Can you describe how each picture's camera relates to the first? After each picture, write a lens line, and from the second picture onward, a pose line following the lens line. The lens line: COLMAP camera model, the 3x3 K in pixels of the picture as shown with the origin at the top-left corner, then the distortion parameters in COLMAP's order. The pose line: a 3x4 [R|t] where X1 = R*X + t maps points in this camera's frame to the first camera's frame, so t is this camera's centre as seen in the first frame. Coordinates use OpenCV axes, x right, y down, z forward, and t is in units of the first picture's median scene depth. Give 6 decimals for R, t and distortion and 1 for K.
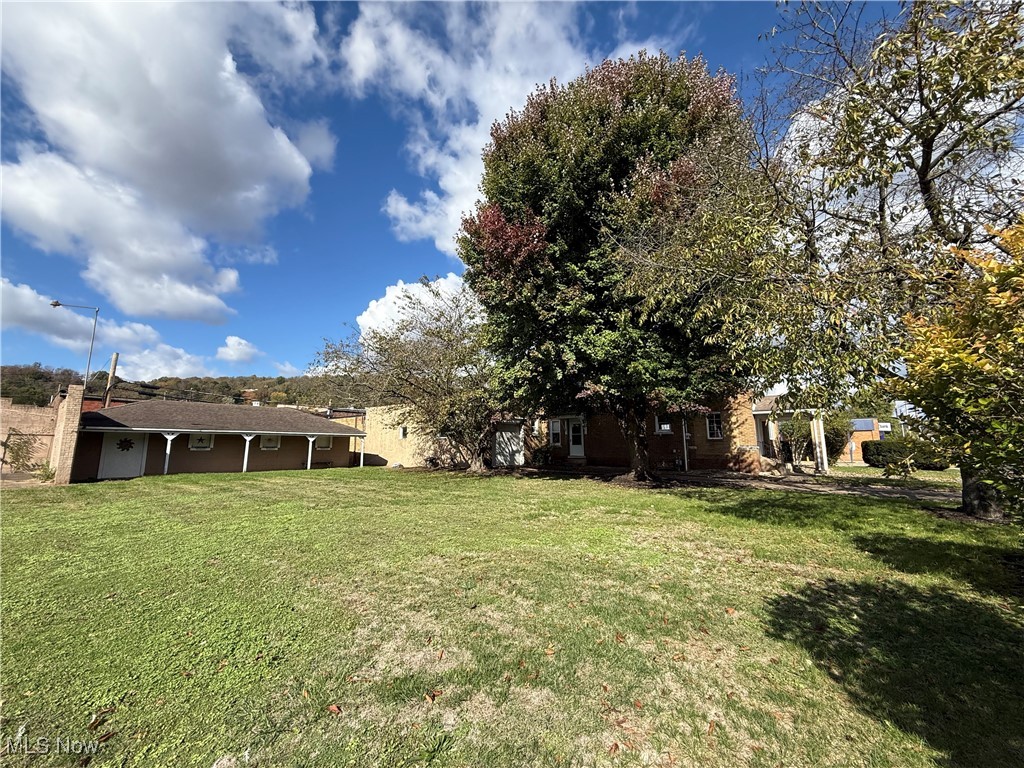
lens RADIAL K [[404.2, 0, 512.0], [0, 404.2, 384.0], [0, 0, 1]] dist [0.000828, 0.000091]
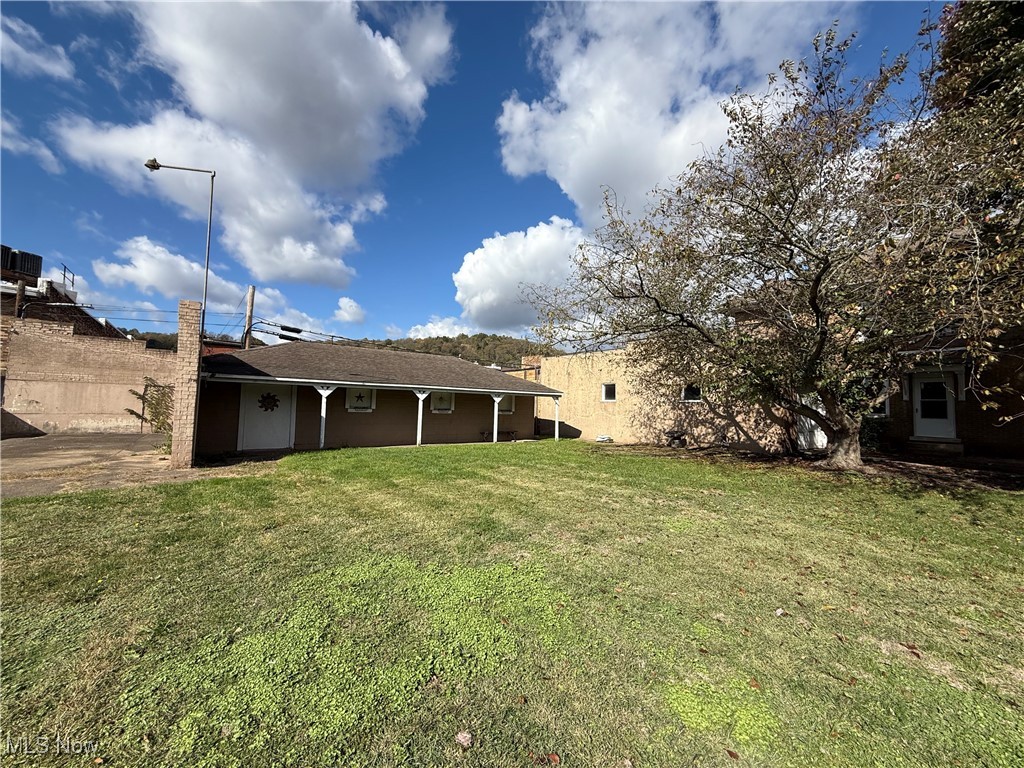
lens RADIAL K [[421.3, 0, 506.5], [0, 421.3, 401.6], [0, 0, 1]] dist [0.022173, -0.000030]
pose [[0.969028, 0.021734, -0.245993, -0.273376], [0.012681, 0.990426, 0.137460, 0.039202], [0.246625, -0.136322, 0.959475, 0.290125]]
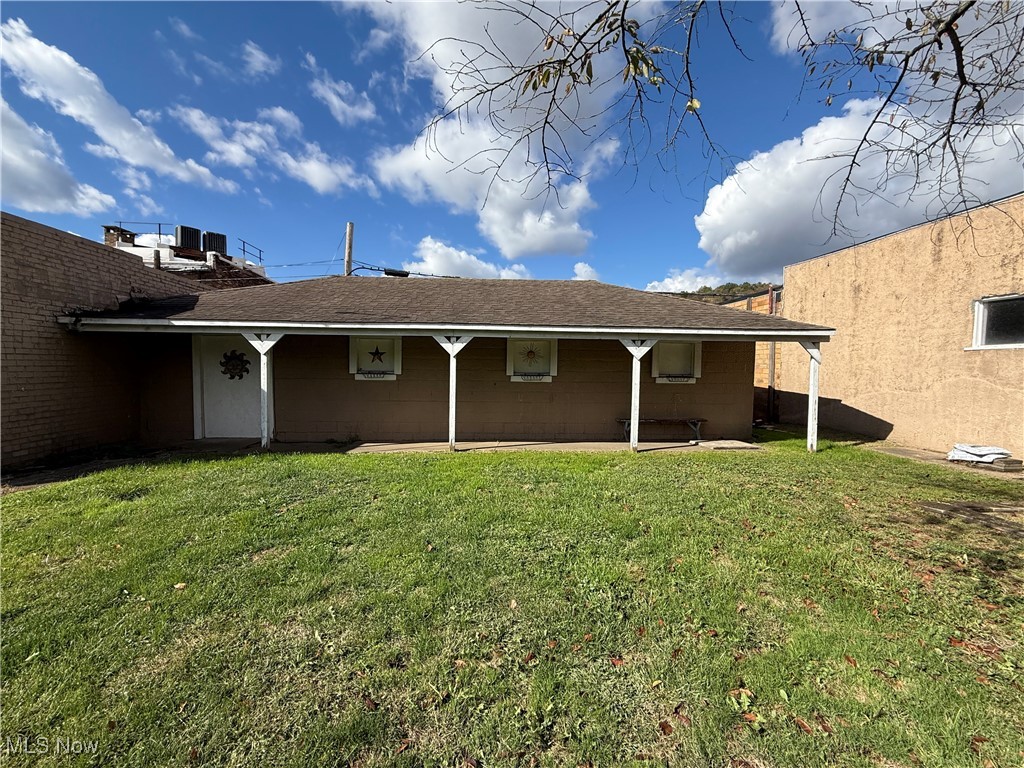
lens RADIAL K [[435.3, 0, 512.0], [0, 435.3, 384.0], [0, 0, 1]] dist [0.012461, 0.000297]
pose [[0.703818, 0.039370, -0.709288, -0.296738], [0.088066, 0.985925, 0.142112, 0.099183], [0.704900, -0.162486, 0.690445, 0.634614]]
